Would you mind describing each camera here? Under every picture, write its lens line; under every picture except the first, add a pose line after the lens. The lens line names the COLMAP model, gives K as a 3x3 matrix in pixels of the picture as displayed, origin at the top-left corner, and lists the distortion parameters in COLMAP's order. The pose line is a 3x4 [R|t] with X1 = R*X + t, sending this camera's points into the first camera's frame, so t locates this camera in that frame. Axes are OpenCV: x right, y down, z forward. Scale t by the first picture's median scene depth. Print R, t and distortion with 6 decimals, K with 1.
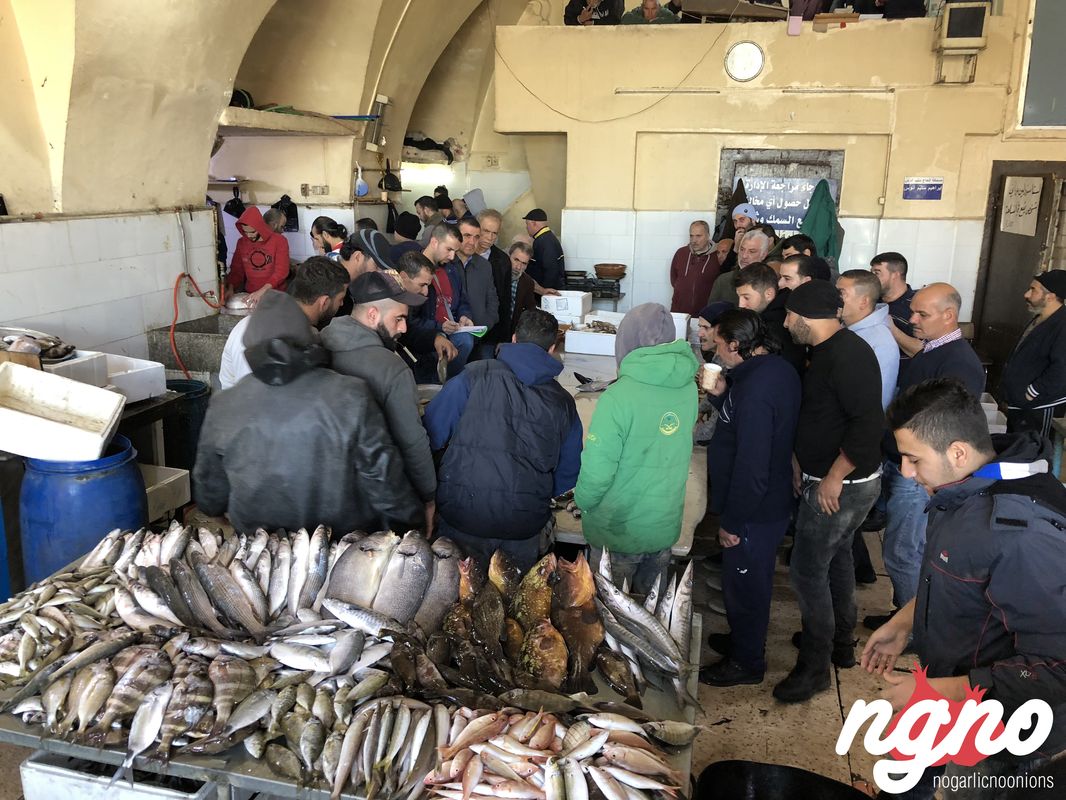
lens RADIAL K [[882.3, 0, 528.3], [0, 882.3, 394.1], [0, 0, 1]] dist [0.036666, -0.034285]
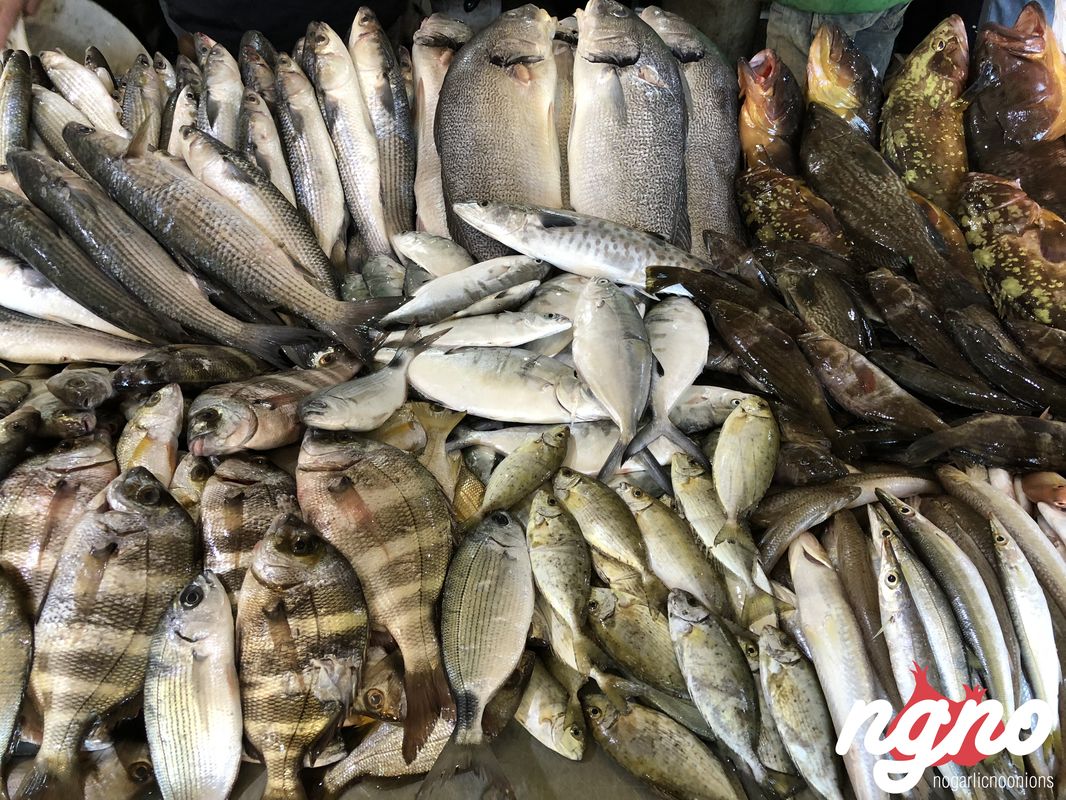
lens RADIAL K [[882.3, 0, 543.4], [0, 882.3, 392.1], [0, 0, 1]] dist [0.036666, -0.034285]
pose [[0.975334, -0.174774, 0.134822, -0.291248], [0.071622, 0.828324, 0.555652, 0.090817], [-0.208790, -0.532291, 0.820410, 0.687335]]
